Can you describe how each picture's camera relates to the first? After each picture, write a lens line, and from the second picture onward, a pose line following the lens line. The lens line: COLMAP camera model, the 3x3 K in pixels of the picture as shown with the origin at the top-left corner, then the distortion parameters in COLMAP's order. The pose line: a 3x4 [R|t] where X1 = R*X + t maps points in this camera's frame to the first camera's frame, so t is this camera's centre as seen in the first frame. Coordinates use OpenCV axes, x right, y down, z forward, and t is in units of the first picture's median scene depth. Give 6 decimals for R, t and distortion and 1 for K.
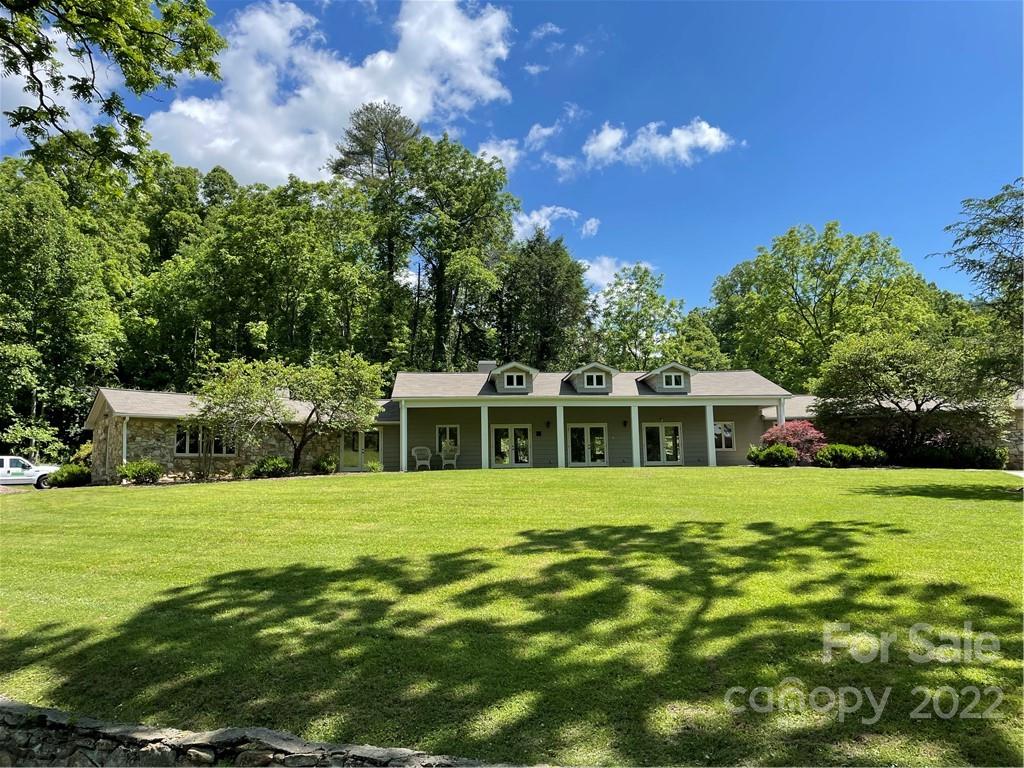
lens RADIAL K [[756.8, 0, 508.1], [0, 756.8, 406.2], [0, 0, 1]] dist [0.098911, -0.133345]
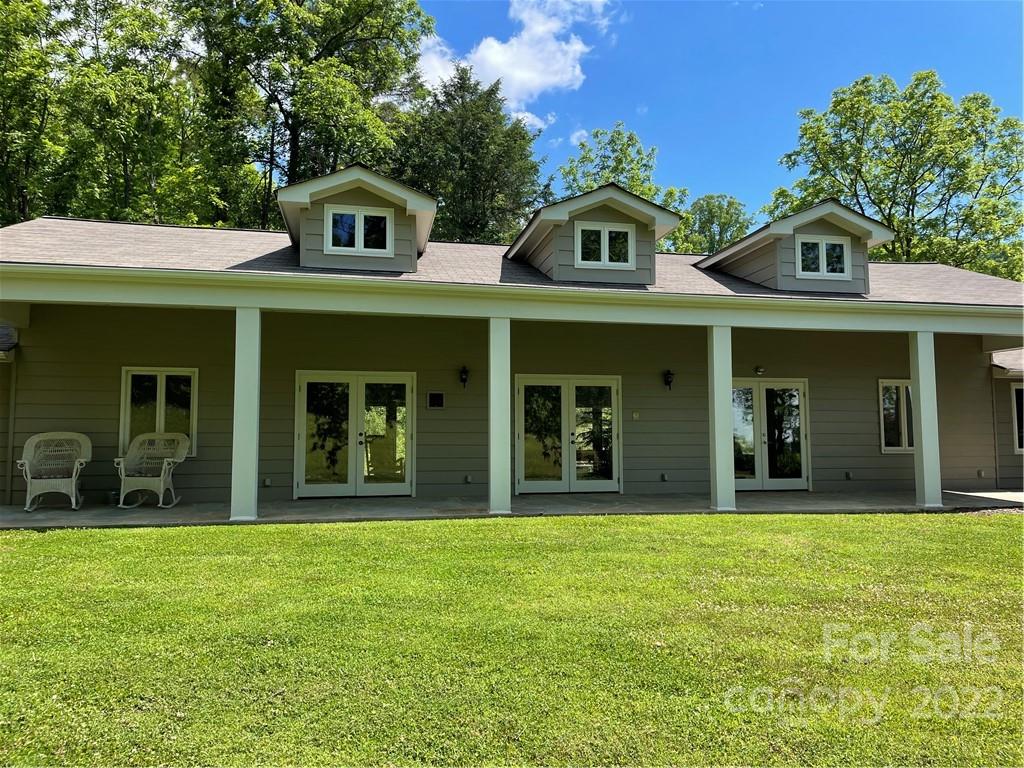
lens RADIAL K [[767.6, 0, 532.0], [0, 767.6, 382.0], [0, 0, 1]] dist [0.002793, -0.000595]
pose [[0.991093, 0.026622, 0.130486, 0.041709], [-0.030089, 0.999243, 0.024670, 0.019270], [-0.129731, -0.028376, 0.991143, 0.694881]]
